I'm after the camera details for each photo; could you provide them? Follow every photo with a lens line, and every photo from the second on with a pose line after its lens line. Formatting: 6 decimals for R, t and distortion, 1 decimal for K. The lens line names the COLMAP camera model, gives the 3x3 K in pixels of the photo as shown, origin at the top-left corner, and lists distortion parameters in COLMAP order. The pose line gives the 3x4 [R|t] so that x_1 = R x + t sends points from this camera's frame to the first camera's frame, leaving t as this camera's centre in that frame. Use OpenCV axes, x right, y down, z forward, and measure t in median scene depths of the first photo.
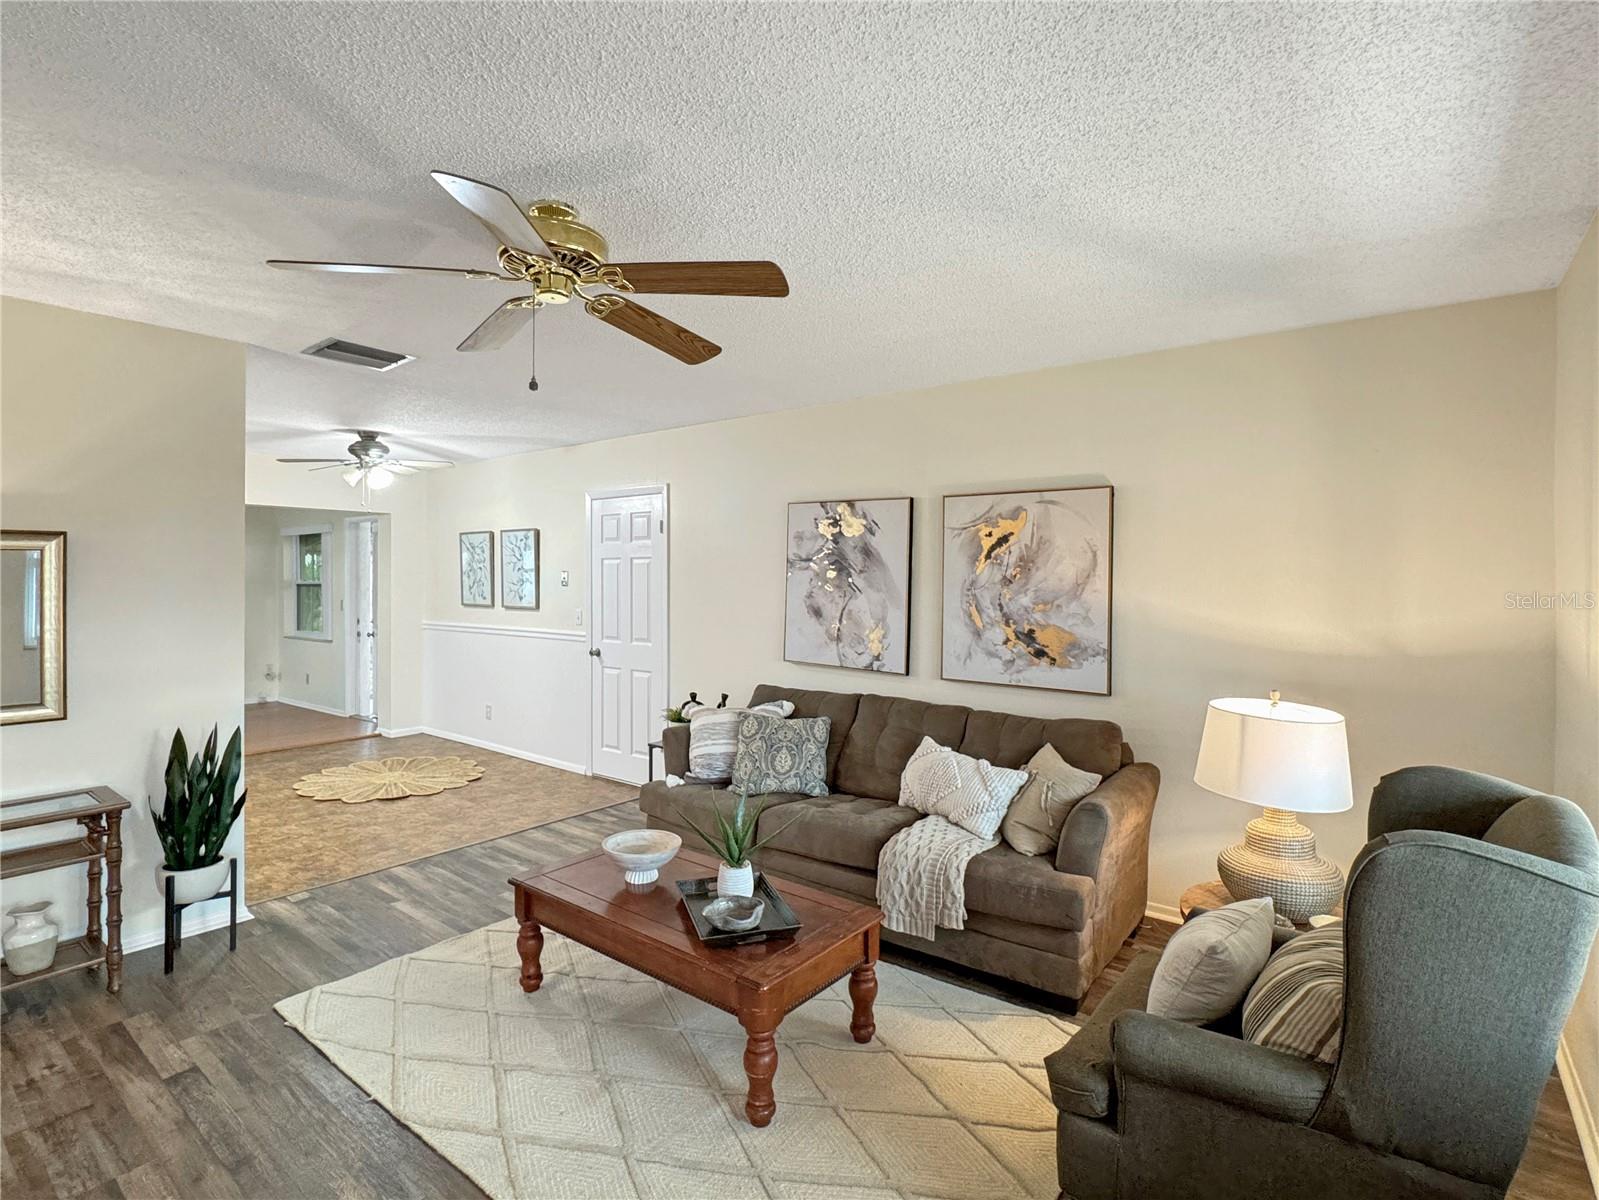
lens RADIAL K [[771.1, 0, 801.7], [0, 771.1, 595.4], [0, 0, 1]] dist [-0.002945, 0.000163]
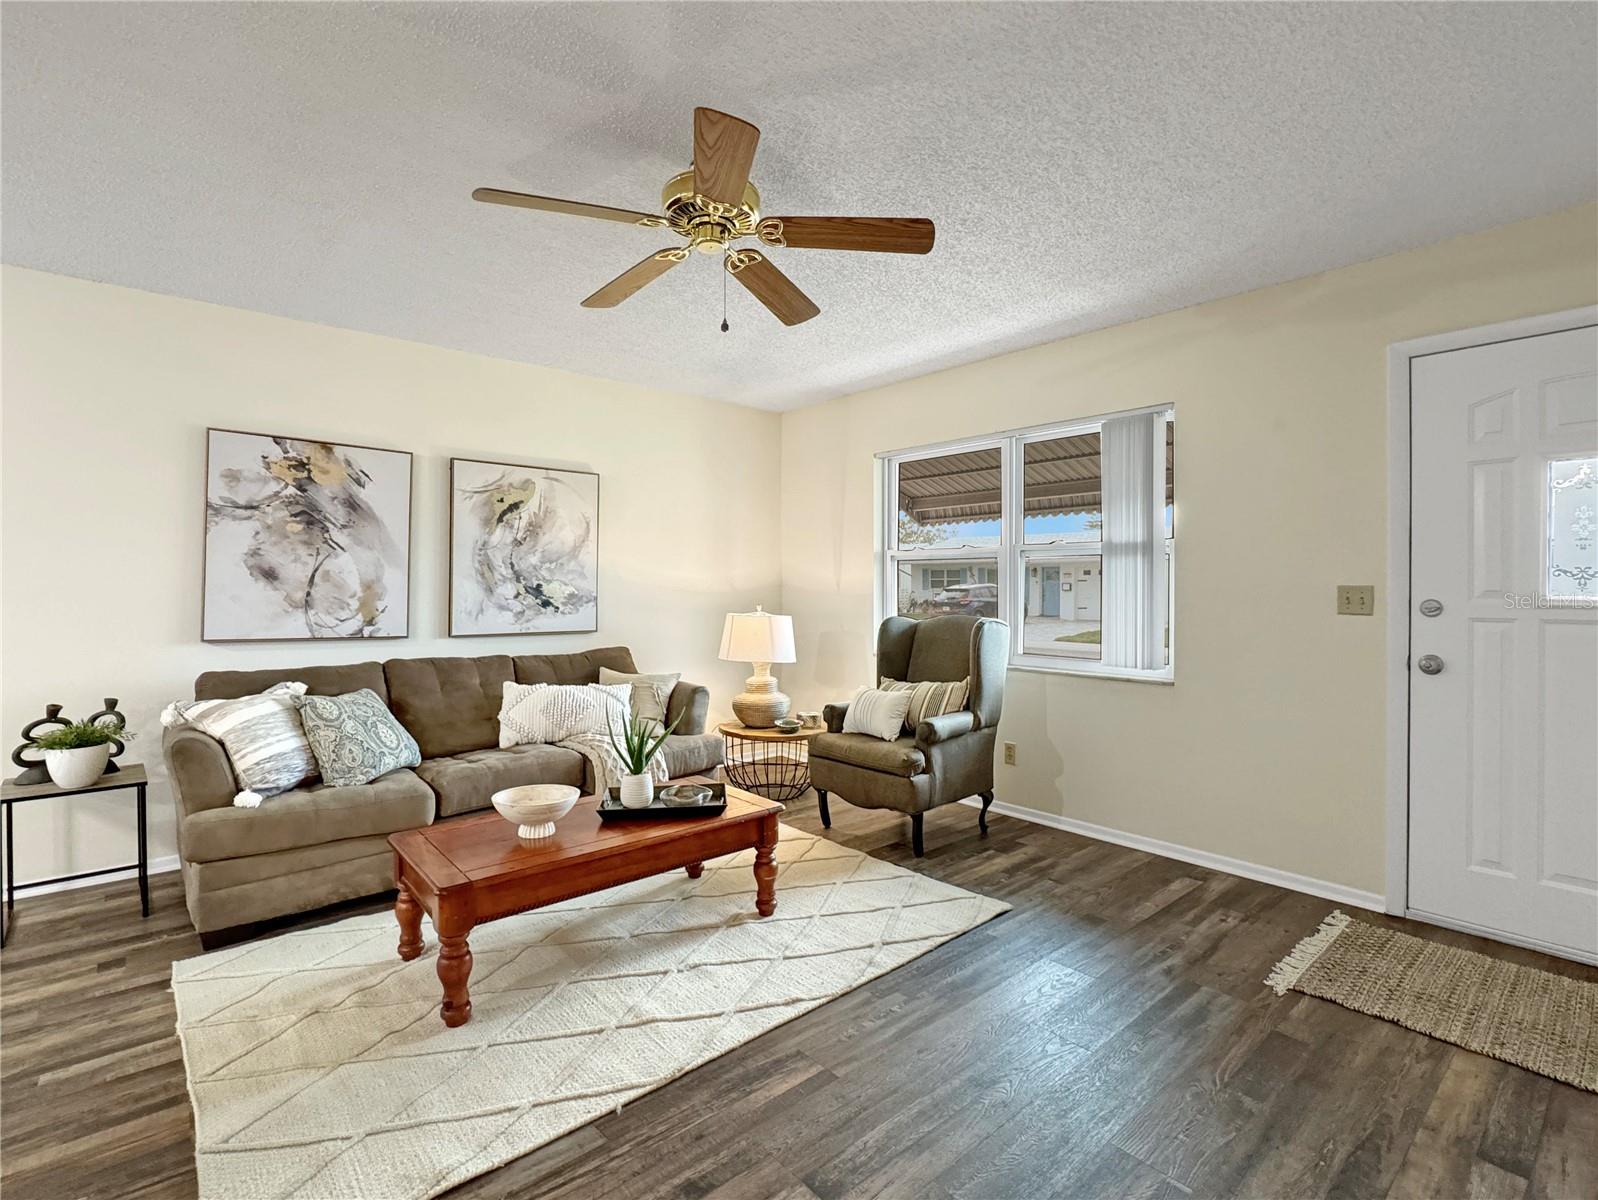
lens RADIAL K [[770.6, 0, 785.4], [0, 770.6, 589.3], [0, 0, 1]] dist [-0.002945, 0.000163]
pose [[0.210174, -0.006234, 0.977644, -0.755124], [0.022159, 0.999753, 0.001611, 0.056319], [-0.977413, 0.021325, 0.210260, 0.364279]]
